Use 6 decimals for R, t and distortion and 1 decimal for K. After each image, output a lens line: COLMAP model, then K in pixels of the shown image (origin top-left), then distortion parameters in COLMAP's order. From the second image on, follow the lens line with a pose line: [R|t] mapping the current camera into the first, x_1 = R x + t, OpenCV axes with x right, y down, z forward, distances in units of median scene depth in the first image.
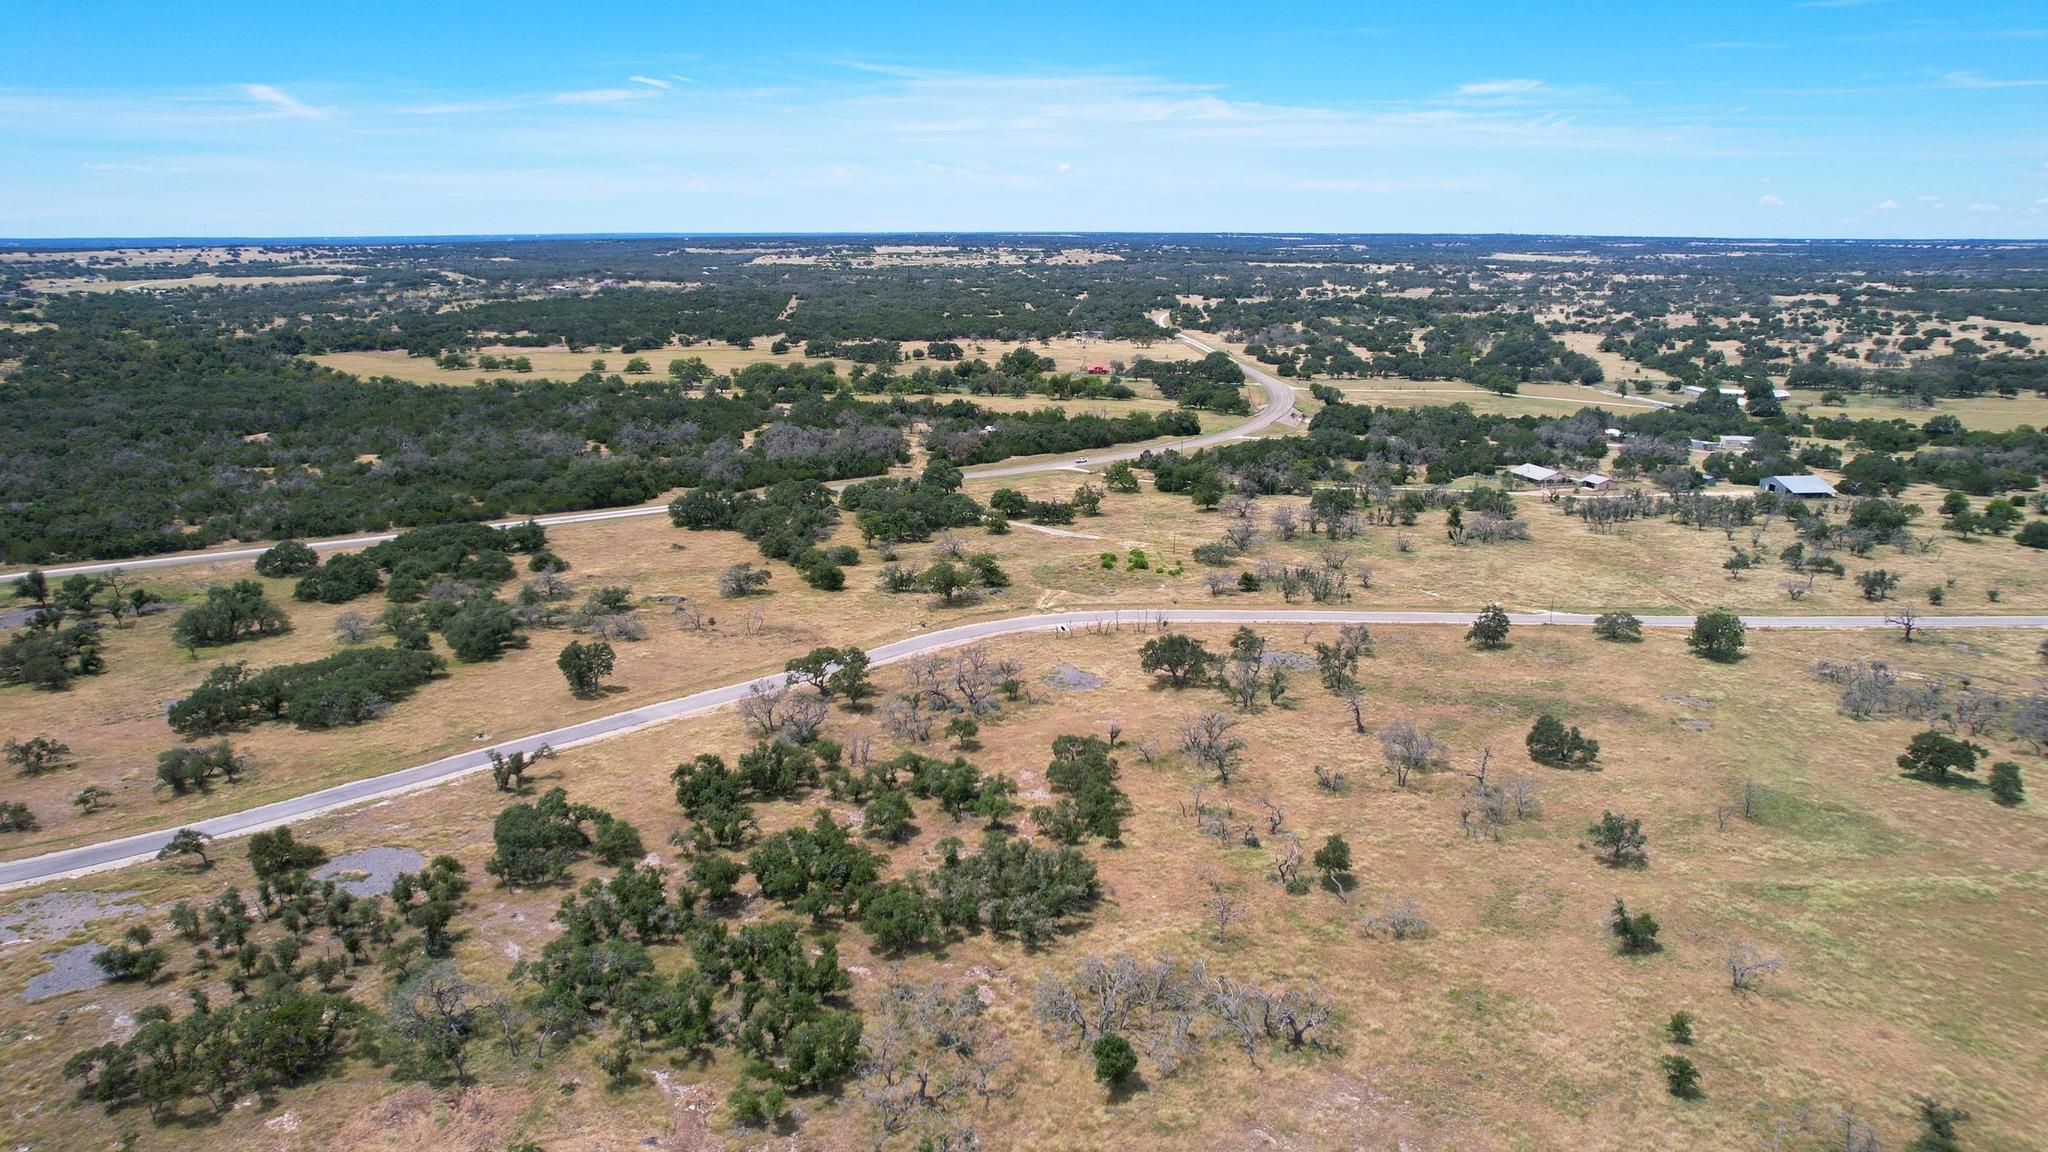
lens RADIAL K [[1358.9, 0, 1020.3], [0, 1358.9, 569.5], [0, 0, 1]] dist [-0.105424, 0.093721]
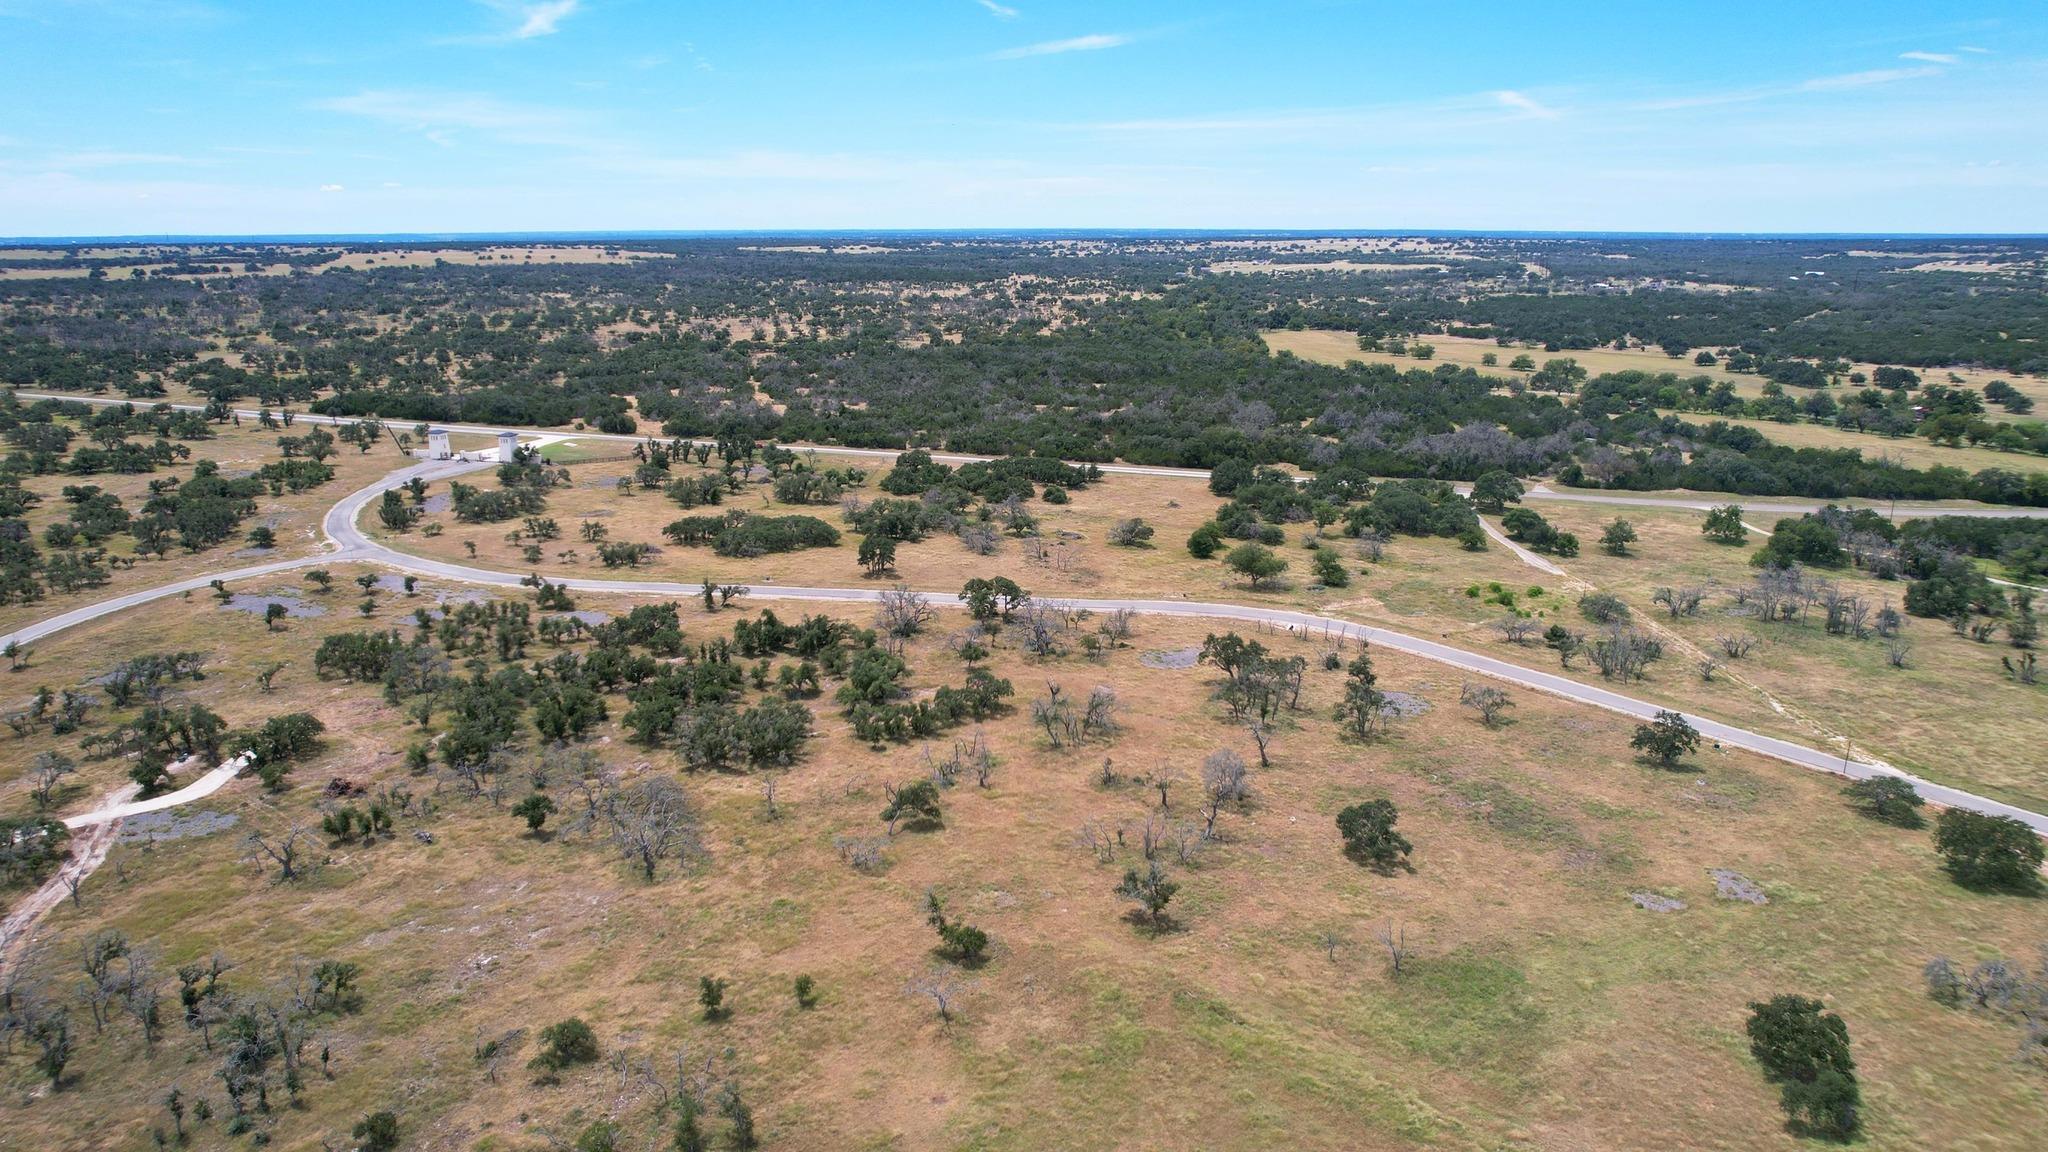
lens RADIAL K [[1358.9, 0, 1020.3], [0, 1358.9, 569.5], [0, 0, 1]] dist [-0.105424, 0.093721]
pose [[0.614950, 0.189510, -0.765456, 0.150757], [-0.187008, 0.978050, 0.091905, -0.011747], [0.766071, 0.086629, 0.636891, 0.046399]]
